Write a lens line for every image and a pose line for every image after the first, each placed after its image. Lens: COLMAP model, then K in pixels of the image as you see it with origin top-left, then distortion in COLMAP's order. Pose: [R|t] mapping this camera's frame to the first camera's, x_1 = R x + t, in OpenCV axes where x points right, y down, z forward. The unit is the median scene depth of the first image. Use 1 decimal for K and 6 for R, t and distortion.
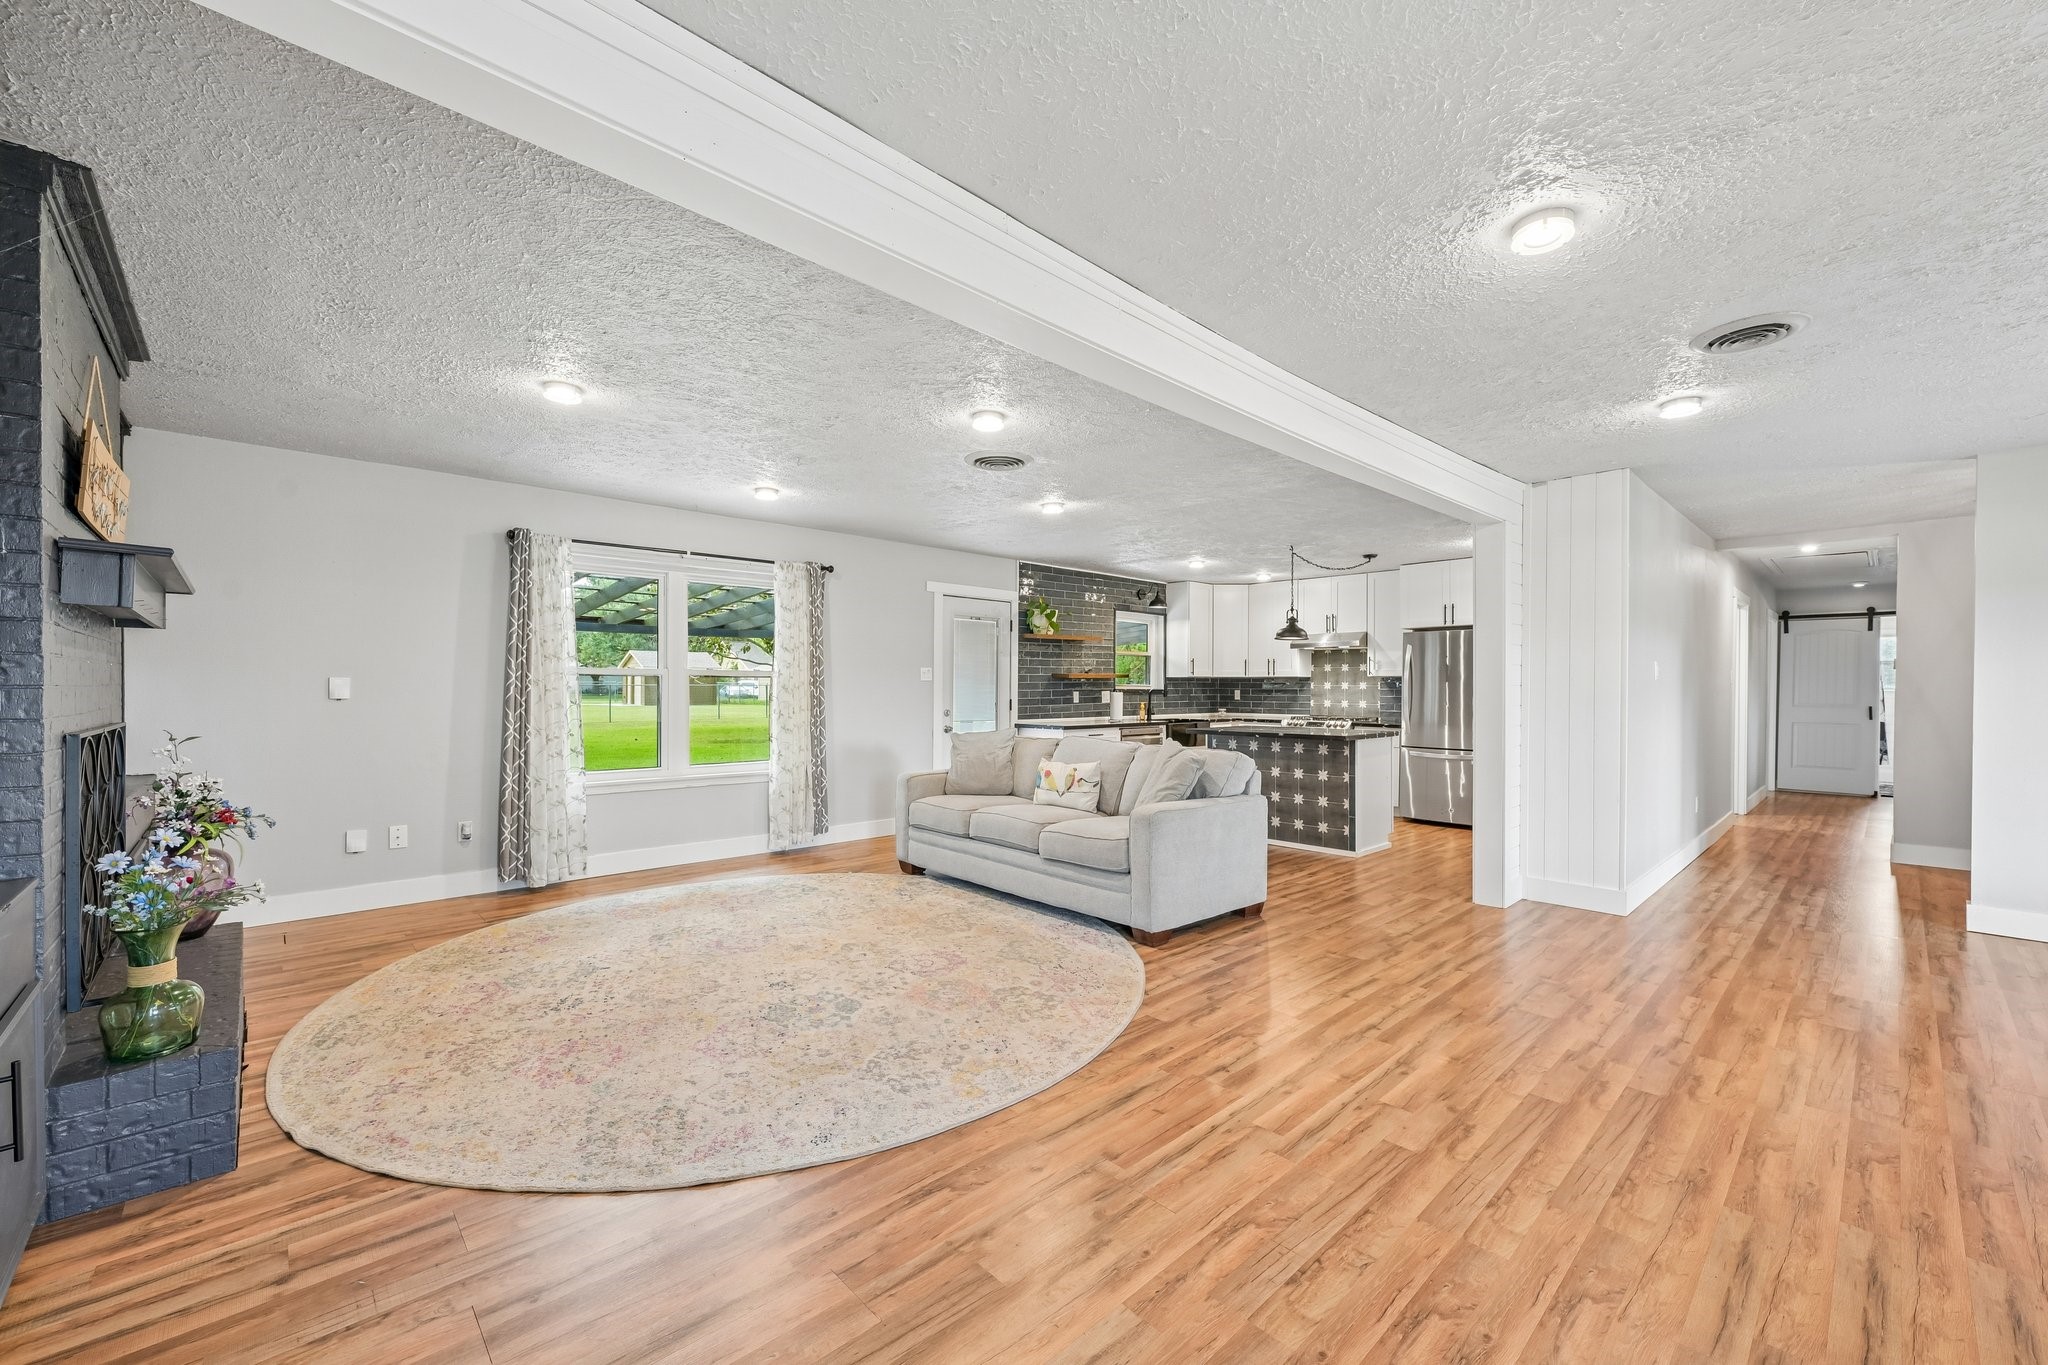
lens RADIAL K [[815.0, 0, 1011.5], [0, 815.0, 699.0], [0, 0, 1]] dist [-0.000223, 0.000257]
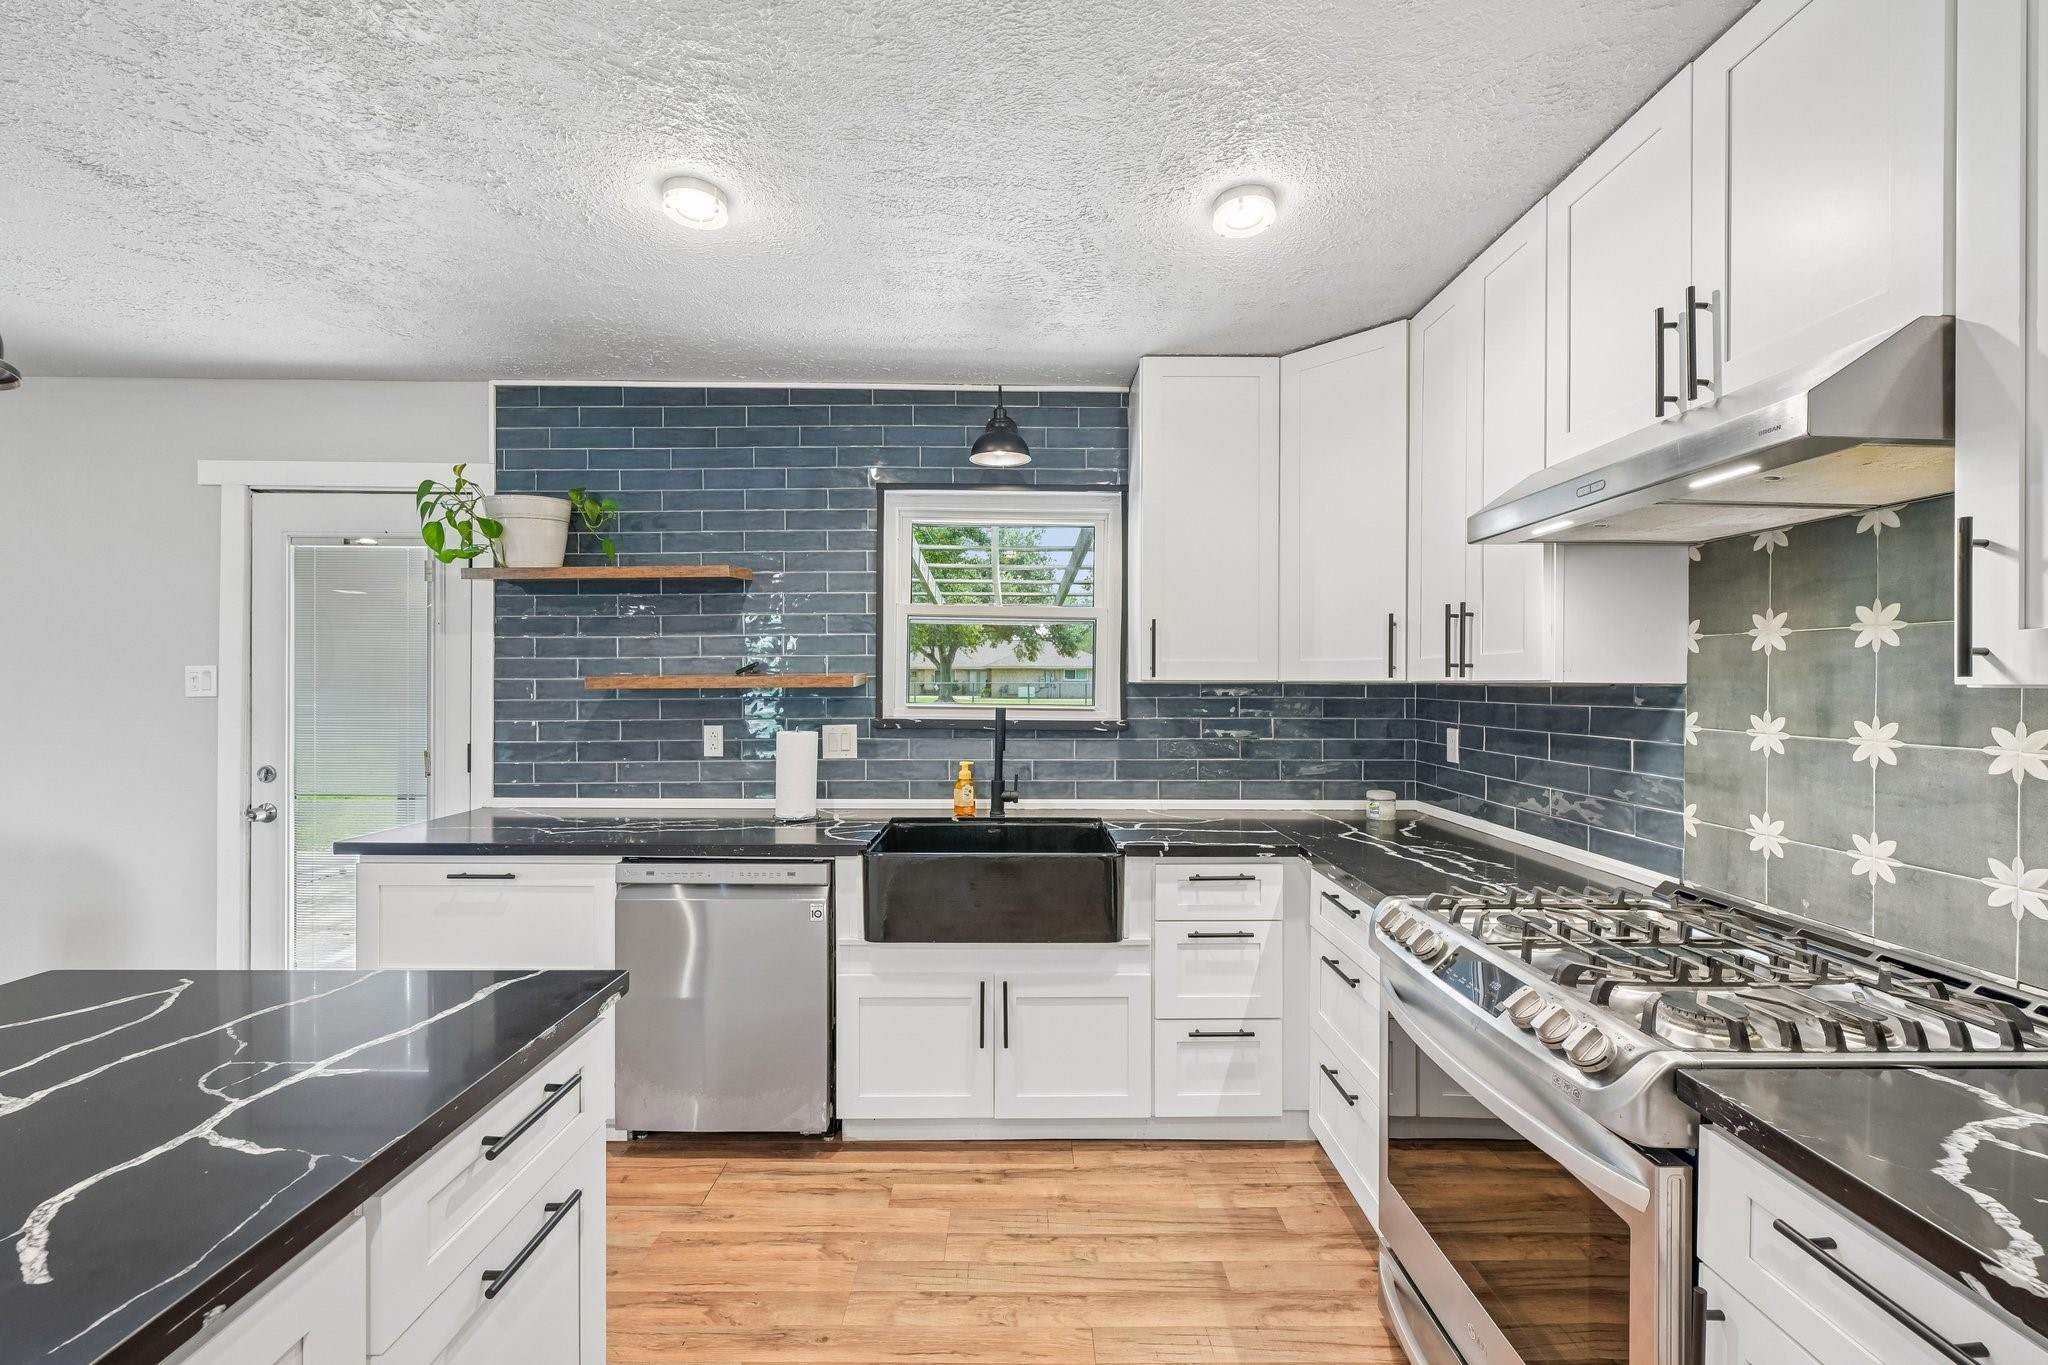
lens RADIAL K [[815.0, 0, 1023.9], [0, 815.0, 682.3], [0, 0, 1]] dist [-0.000223, 0.000257]
pose [[0.741444, 0.001032, -0.671014, 0.866081], [-0.011272, 0.999877, -0.010917, -0.053071], [0.670920, 0.015658, 0.741364, 1.707975]]
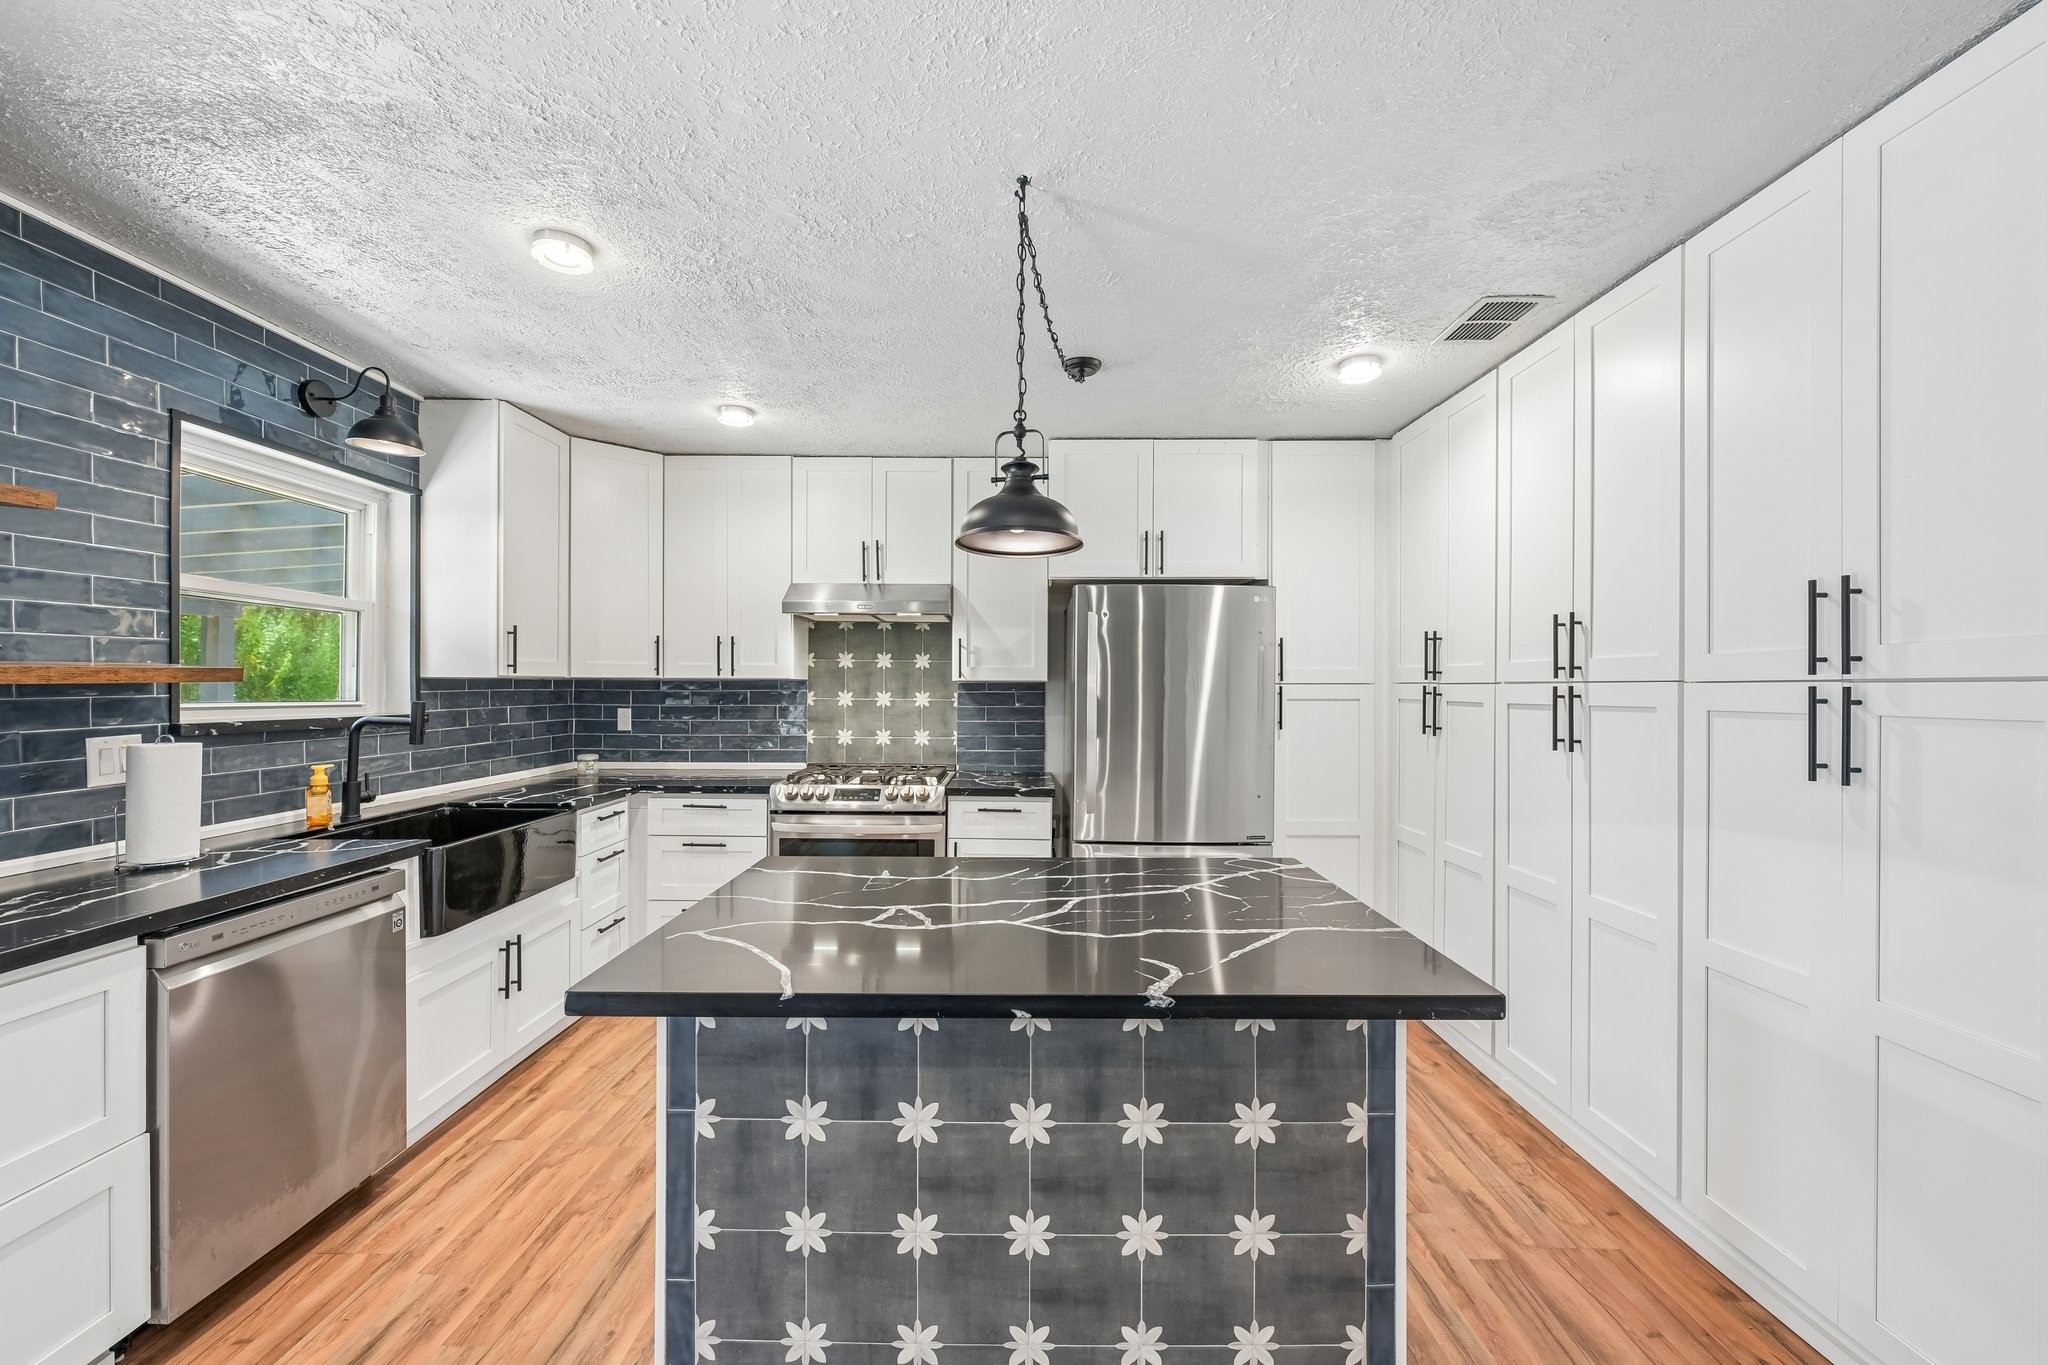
lens RADIAL K [[815.0, 0, 1024.3], [0, 815.0, 687.5], [0, 0, 1]] dist [-0.000223, 0.000257]
pose [[0.676820, -0.002088, 0.736146, 0.257355], [0.006778, 0.999971, -0.003396, -0.045678], [-0.736118, 0.007288, 0.676814, 1.367923]]
